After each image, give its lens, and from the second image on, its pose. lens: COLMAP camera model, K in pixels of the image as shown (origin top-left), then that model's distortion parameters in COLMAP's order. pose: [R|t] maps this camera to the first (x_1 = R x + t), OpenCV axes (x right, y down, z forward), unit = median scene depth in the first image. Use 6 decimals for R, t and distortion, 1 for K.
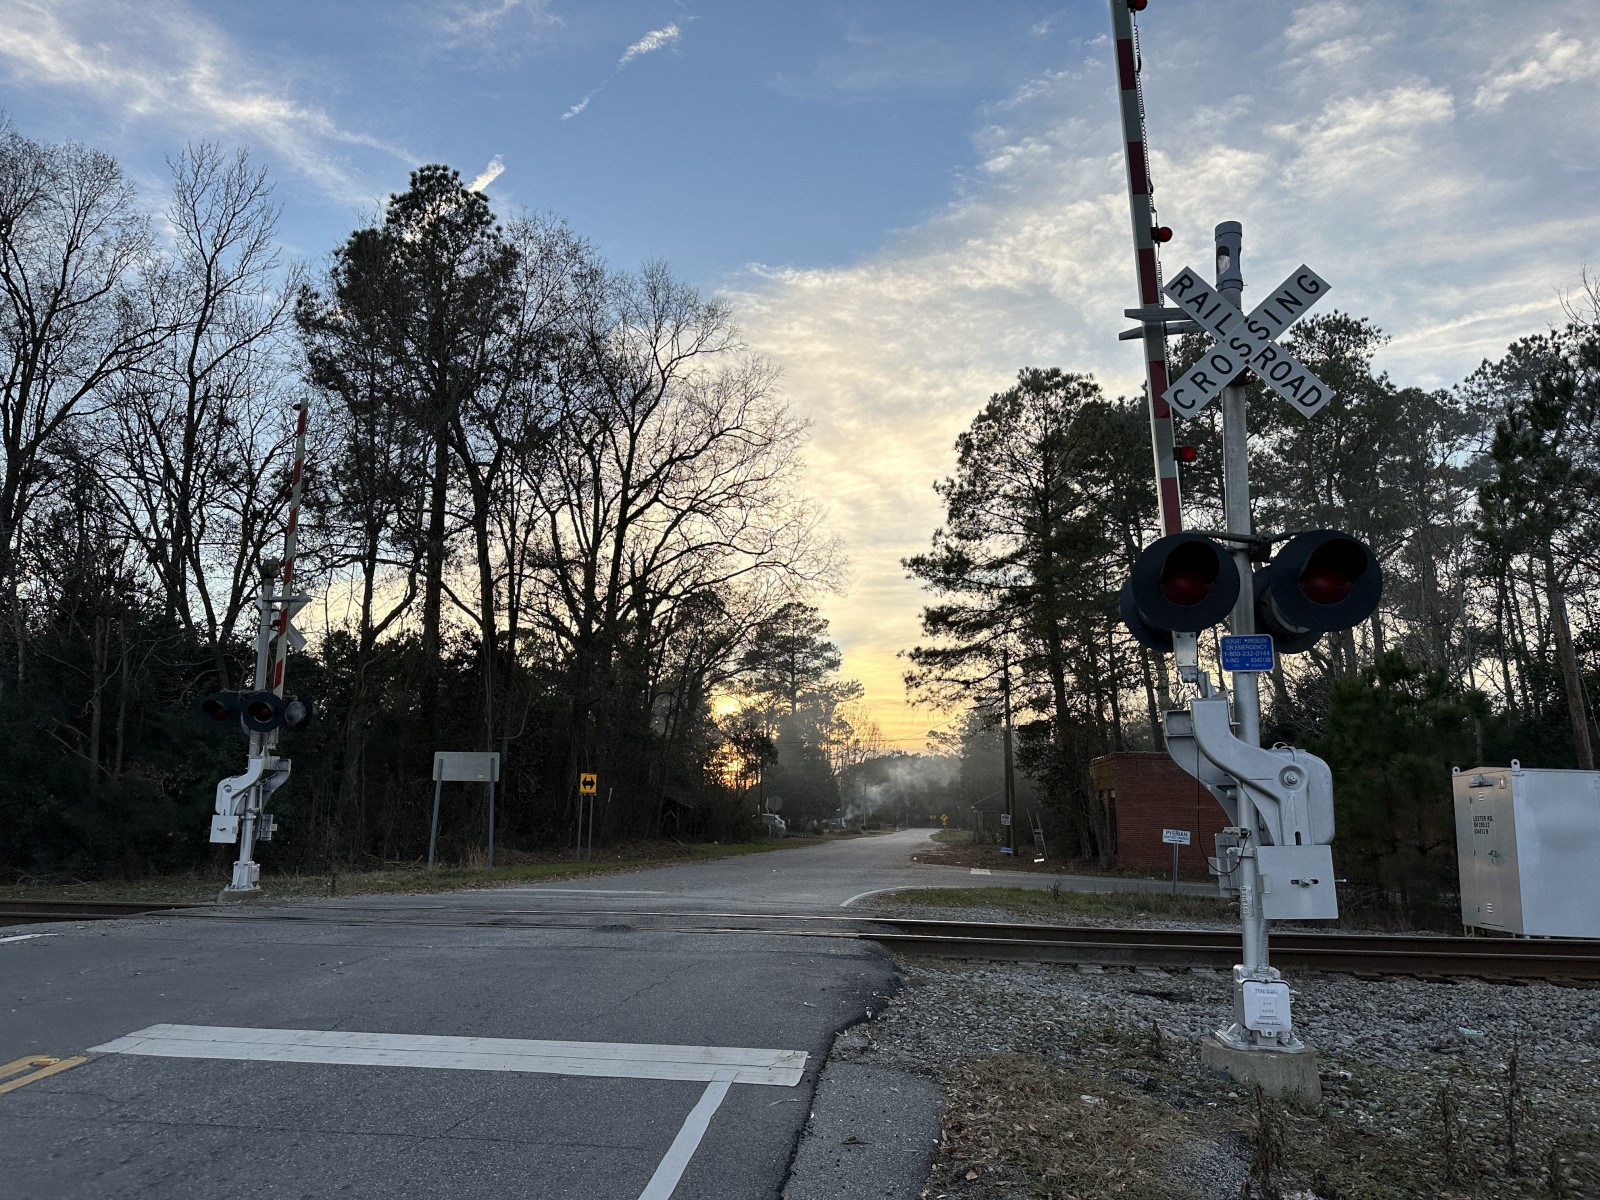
lens RADIAL K [[1133.7, 0, 778.0], [0, 1133.7, 611.9], [0, 0, 1]] dist [0.114071, -0.166192]
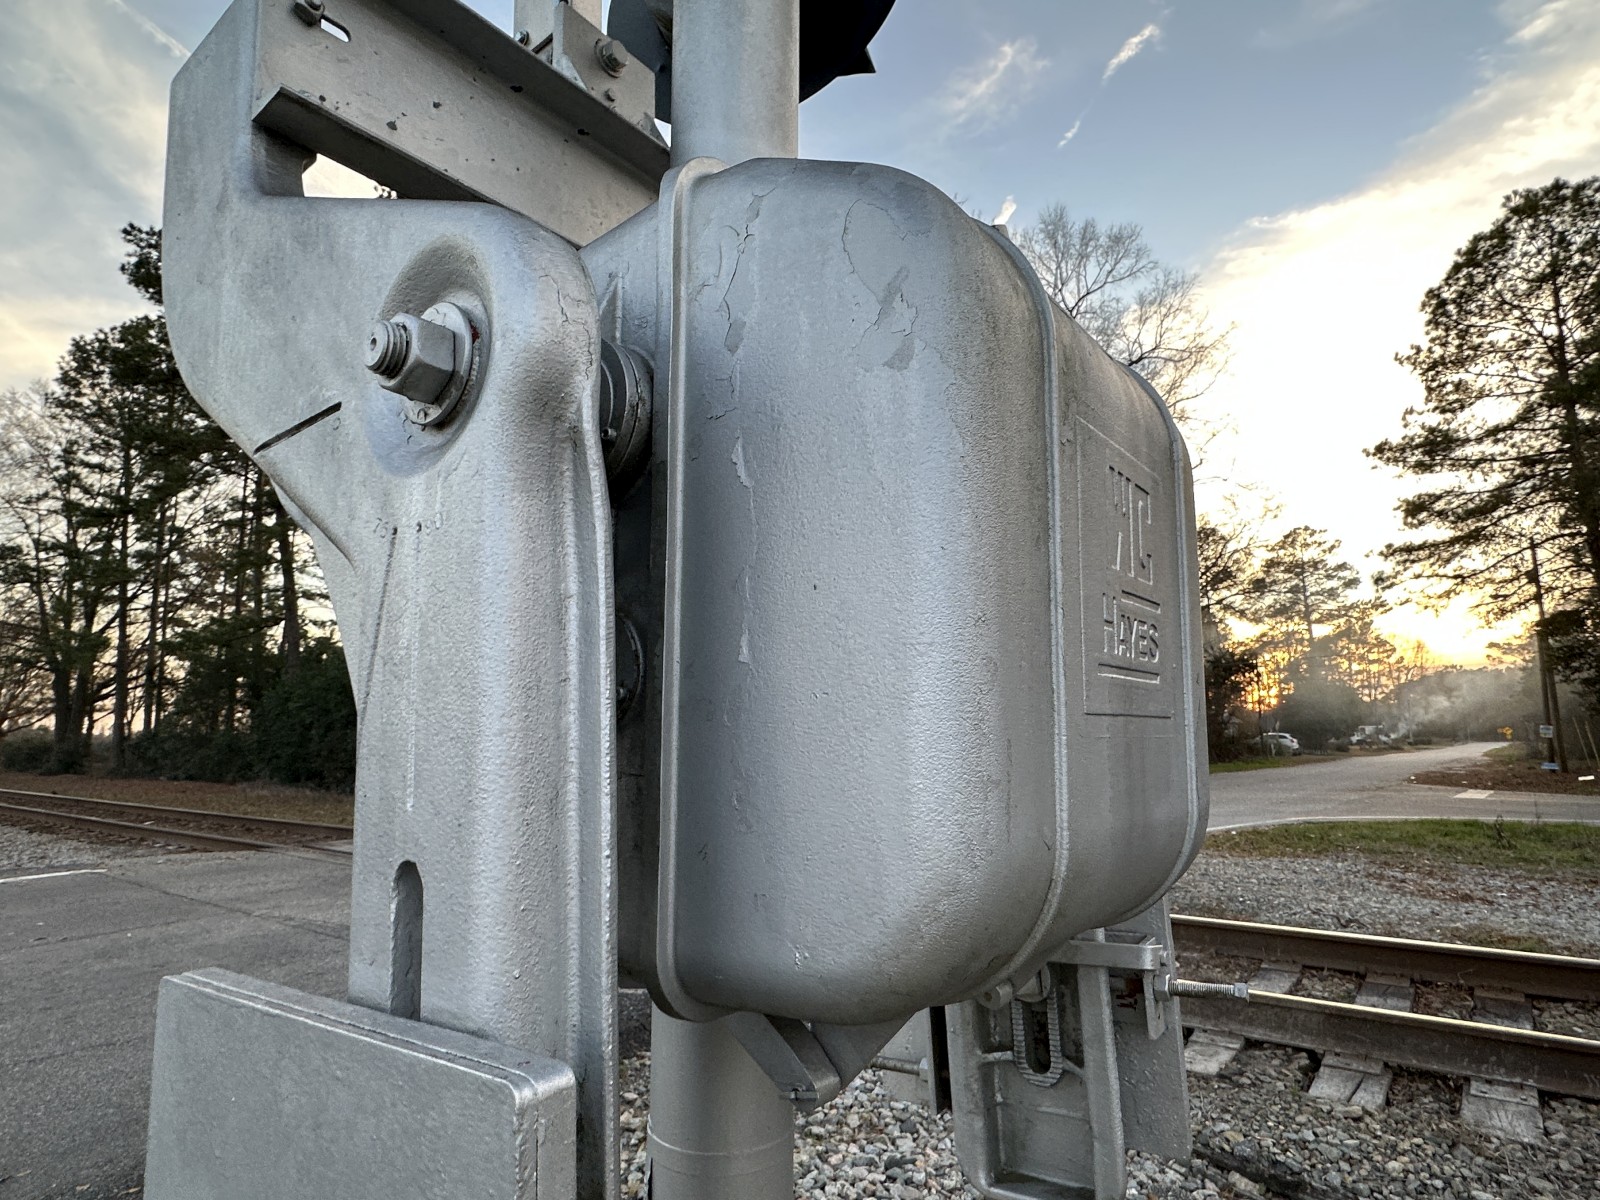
lens RADIAL K [[898.4, 0, 825.4], [0, 898.4, 637.4], [0, 0, 1]] dist [0.001813, -0.000069]
pose [[0.857683, -0.083509, -0.507352, 0.092059], [0.115060, 0.992872, 0.031086, 0.030008], [0.501140, -0.085038, 0.861178, 0.159872]]
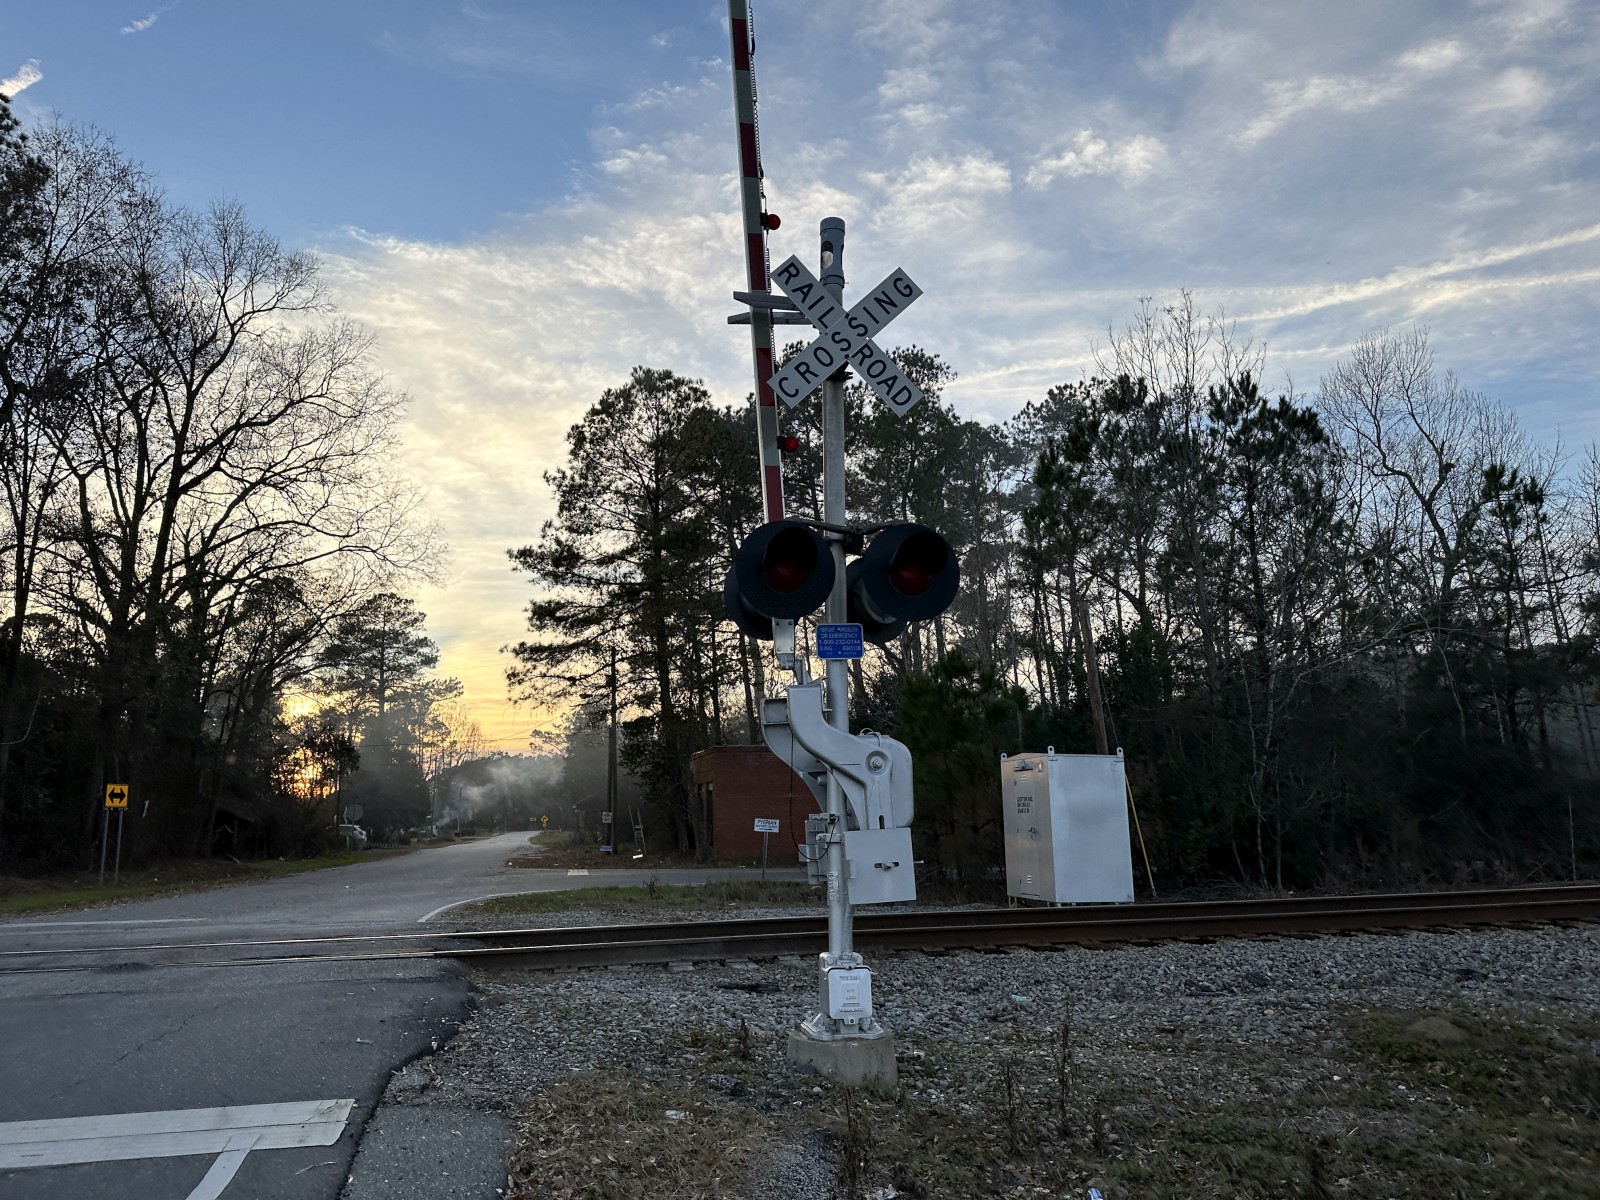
lens RADIAL K [[1132.7, 0, 800.0], [0, 1132.7, 600.0], [0, 0, 1]] dist [0.148314, -0.251395]
pose [[0.936211, 0.029765, 0.350175, 0.003373], [-0.026588, 0.999550, -0.013879, 0.002287], [-0.350431, 0.003683, 0.936581, 0.011238]]
